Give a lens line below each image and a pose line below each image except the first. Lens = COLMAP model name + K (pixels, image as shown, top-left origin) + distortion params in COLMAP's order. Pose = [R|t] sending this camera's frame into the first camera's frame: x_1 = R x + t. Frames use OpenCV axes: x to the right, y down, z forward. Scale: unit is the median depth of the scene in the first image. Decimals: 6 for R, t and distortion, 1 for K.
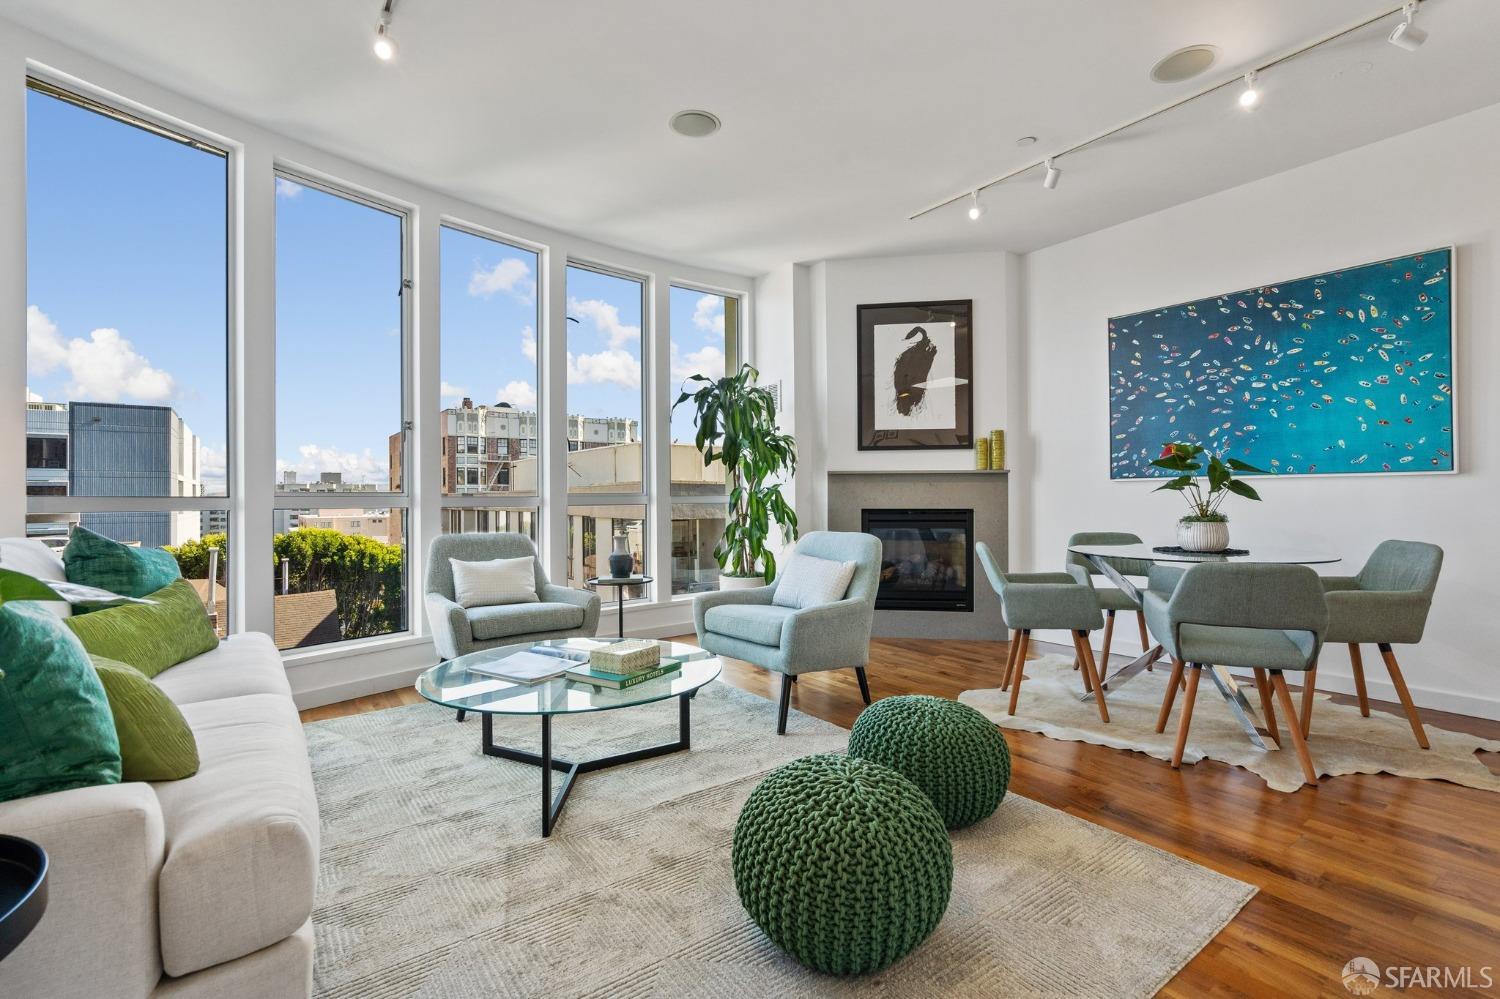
lens RADIAL K [[679.8, 0, 736.8], [0, 679.8, 489.7], [0, 0, 1]] dist [-0.001948, 0.000579]
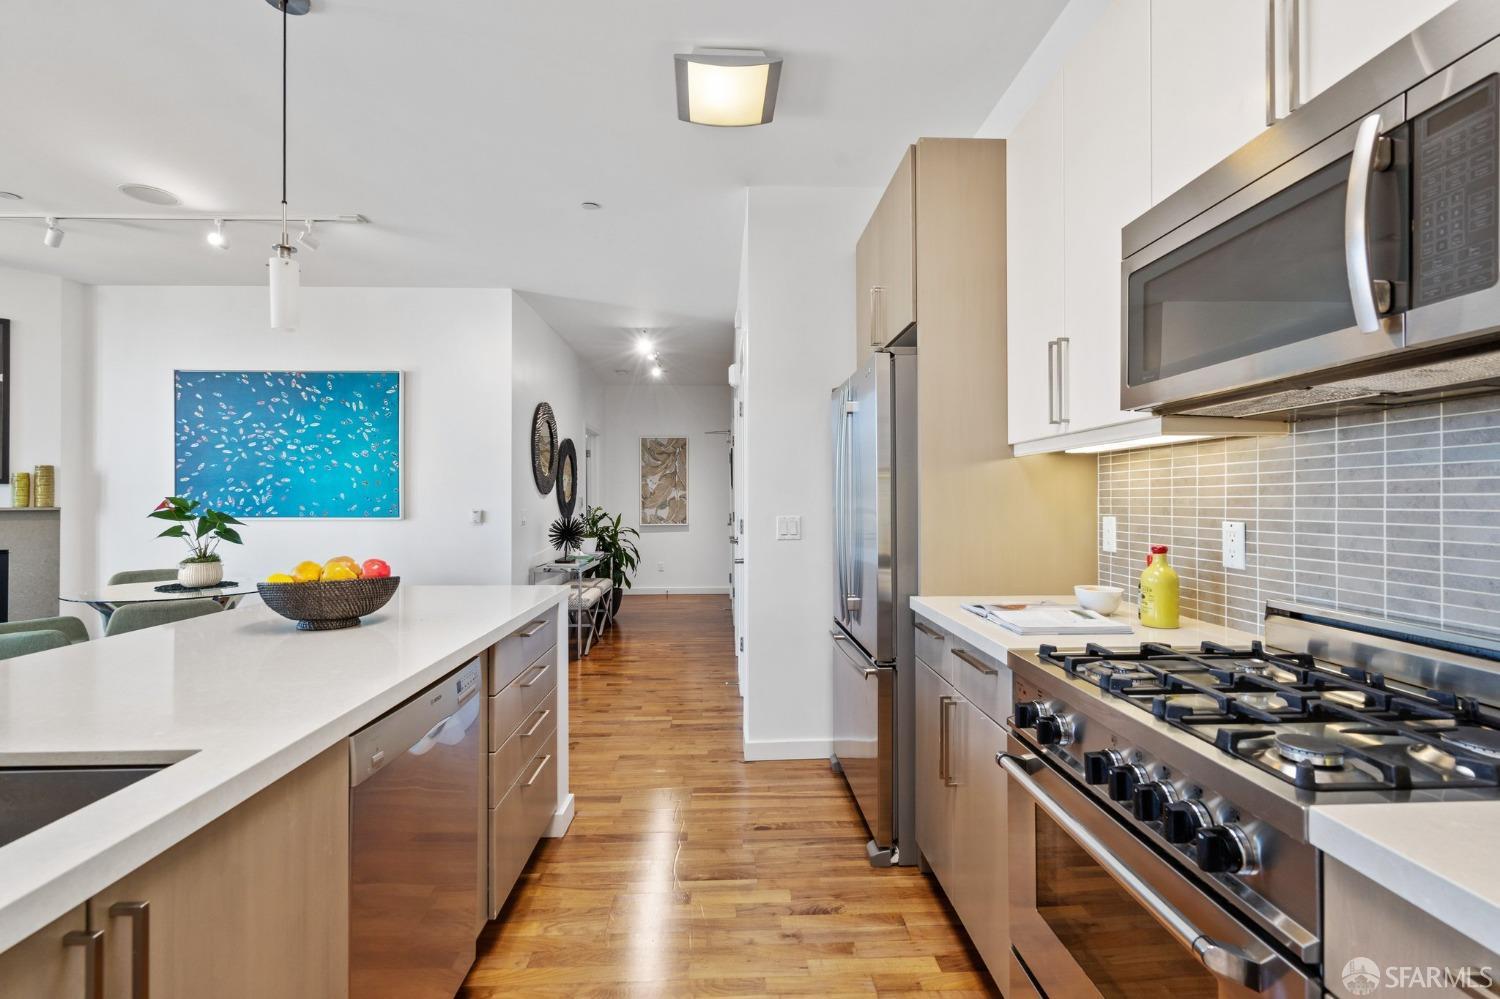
lens RADIAL K [[679.8, 0, 751.5], [0, 679.8, 497.3], [0, 0, 1]] dist [-0.001948, 0.000579]
pose [[0.547712, 0.006316, 0.836643, 0.162067], [-0.011303, 0.999936, -0.000150, -0.065312], [-0.836590, -0.009375, 0.547749, -0.407320]]
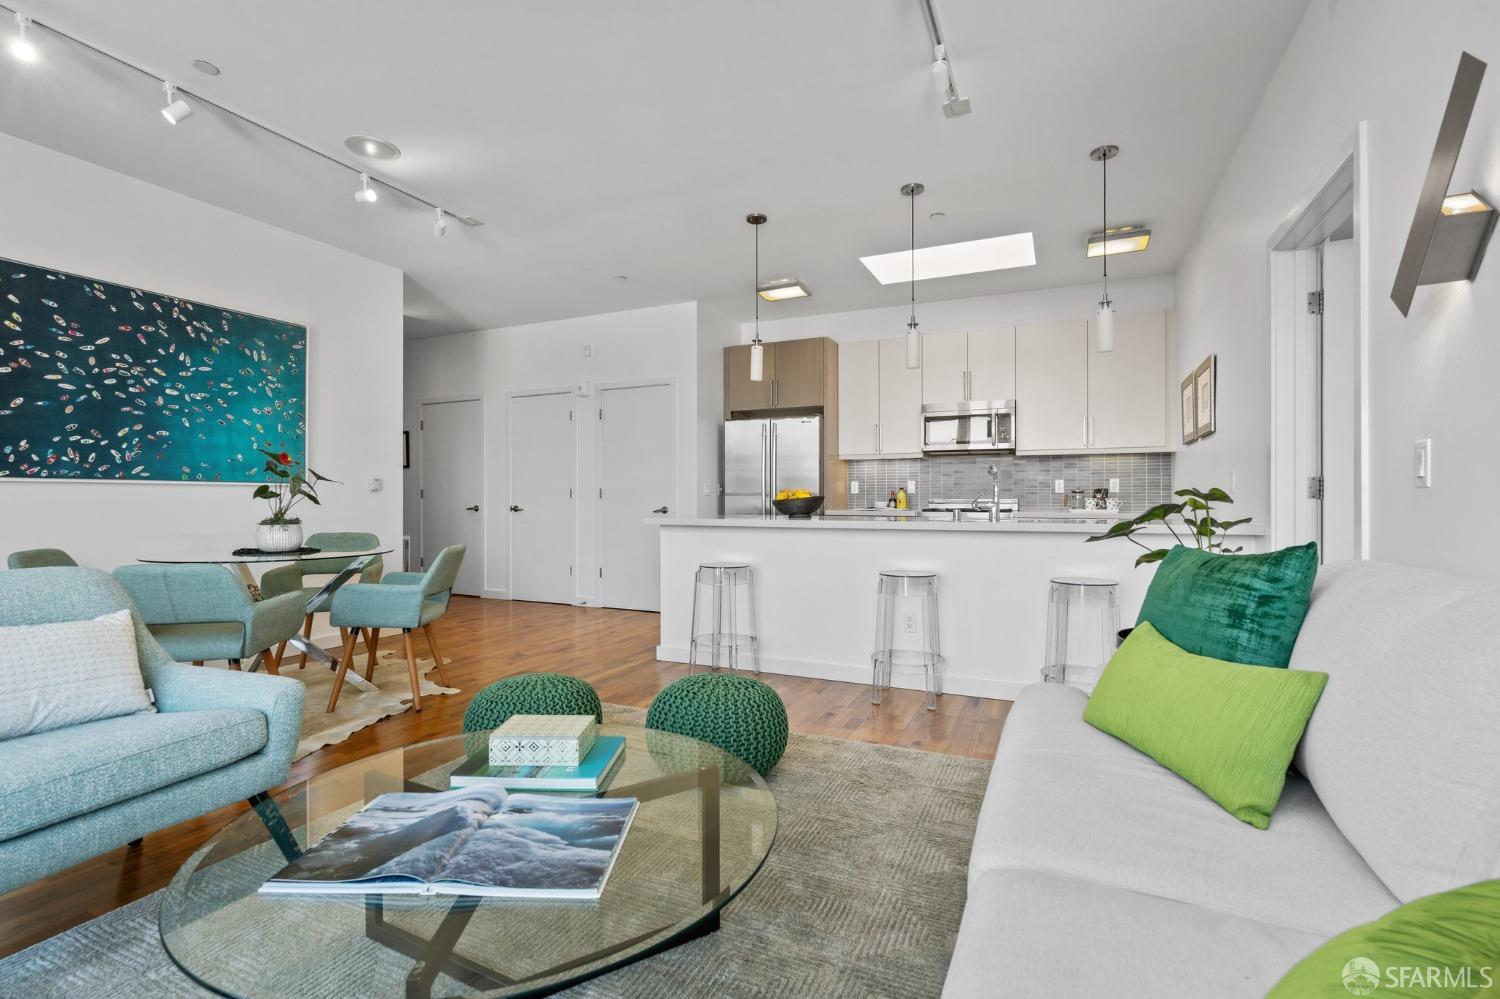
lens RADIAL K [[679.8, 0, 760.4], [0, 679.8, 502.6], [0, 0, 1]] dist [-0.001948, 0.000579]
pose [[-0.499292, 0.001418, 0.866433, -0.527323], [-0.006282, 0.999966, -0.005257, 0.010850], [-0.866411, -0.008068, -0.499266, 0.702757]]
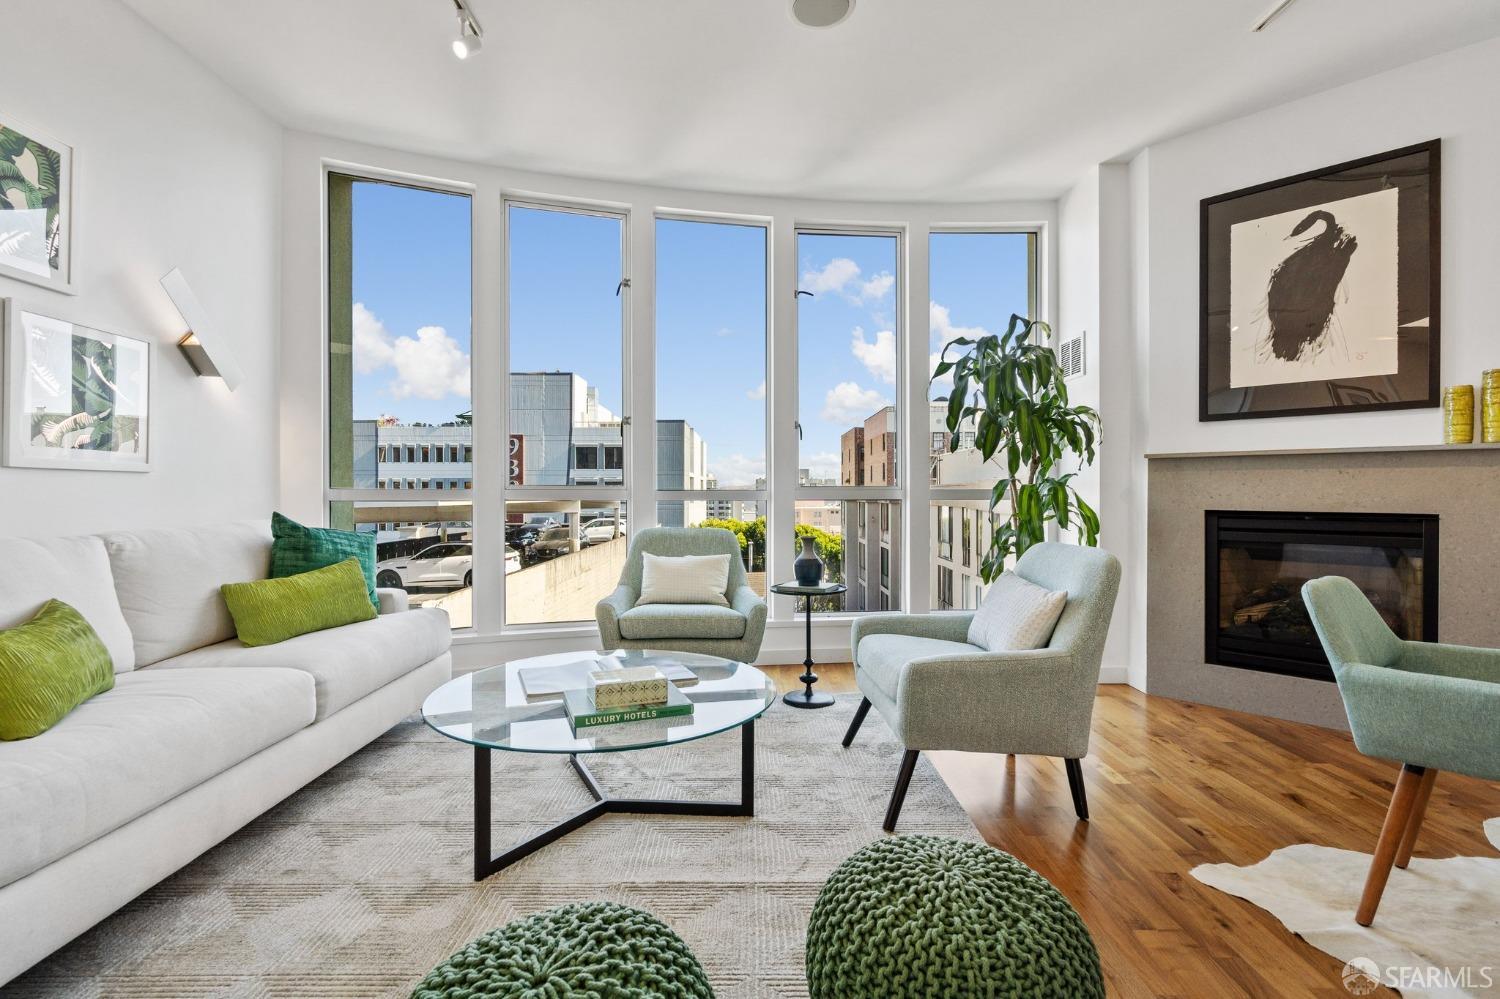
lens RADIAL K [[679.8, 0, 744.8], [0, 679.8, 494.9], [0, 0, 1]] dist [-0.001948, 0.000579]
pose [[0.810251, 0.006950, -0.586041, 0.261115], [0.002657, 0.999876, 0.015531, 0.002469], [0.586076, -0.014141, 0.810132, 0.259803]]
